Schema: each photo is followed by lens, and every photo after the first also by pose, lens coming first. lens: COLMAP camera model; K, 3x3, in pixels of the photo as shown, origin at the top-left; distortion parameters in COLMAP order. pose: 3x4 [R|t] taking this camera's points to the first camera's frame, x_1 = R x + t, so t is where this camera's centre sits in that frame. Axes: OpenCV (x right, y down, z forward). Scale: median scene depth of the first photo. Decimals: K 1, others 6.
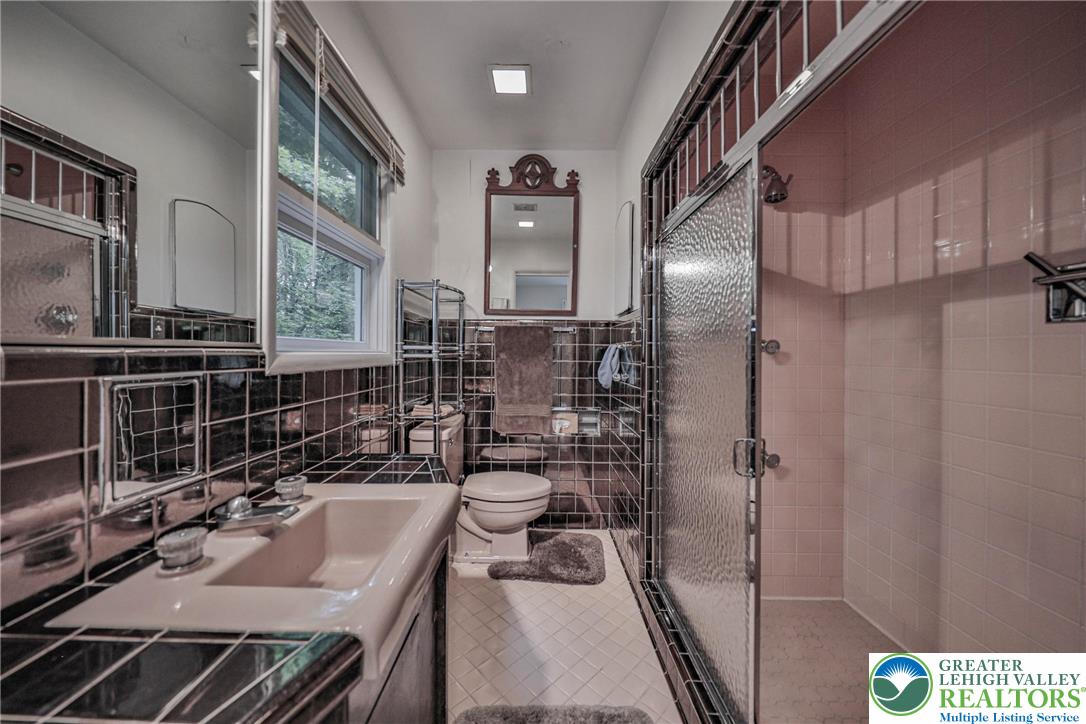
lens RADIAL K [[360.8, 0, 543.0], [0, 360.8, 362.0], [0, 0, 1]] dist [-0.001159, -0.003020]
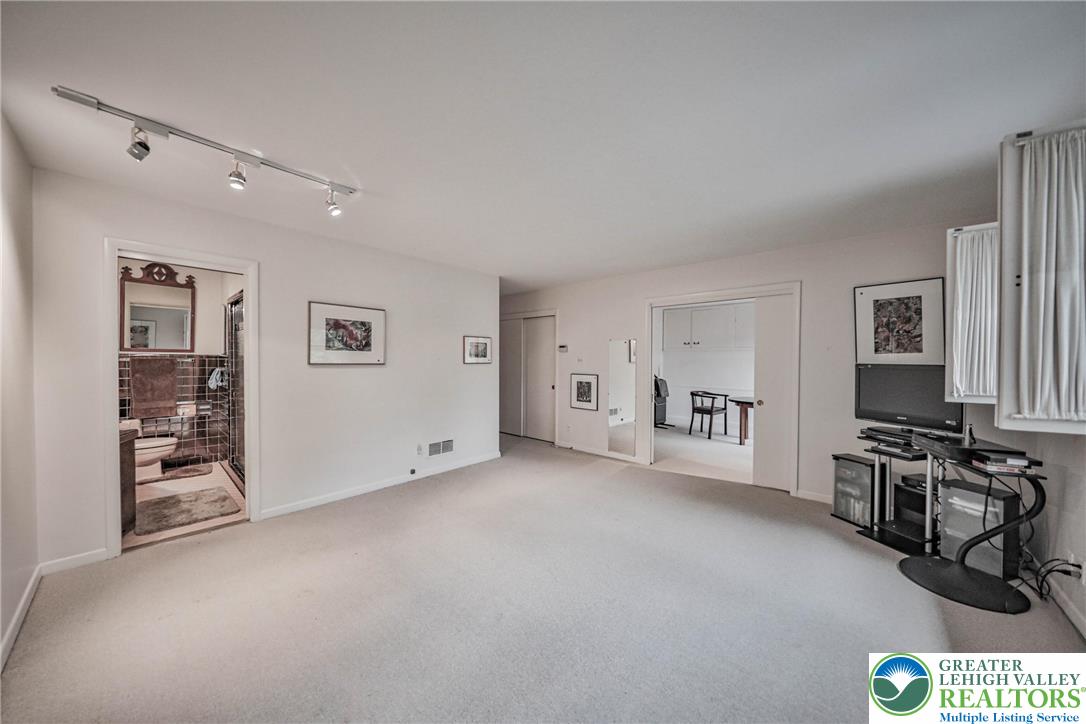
lens RADIAL K [[360.8, 0, 543.0], [0, 360.8, 362.0], [0, 0, 1]] dist [-0.001159, -0.003020]
pose [[0.672181, -0.012634, 0.740279, -0.073407], [0.012242, 0.999907, 0.005950, -0.068008], [-0.740286, 0.005063, 0.672273, -1.628566]]
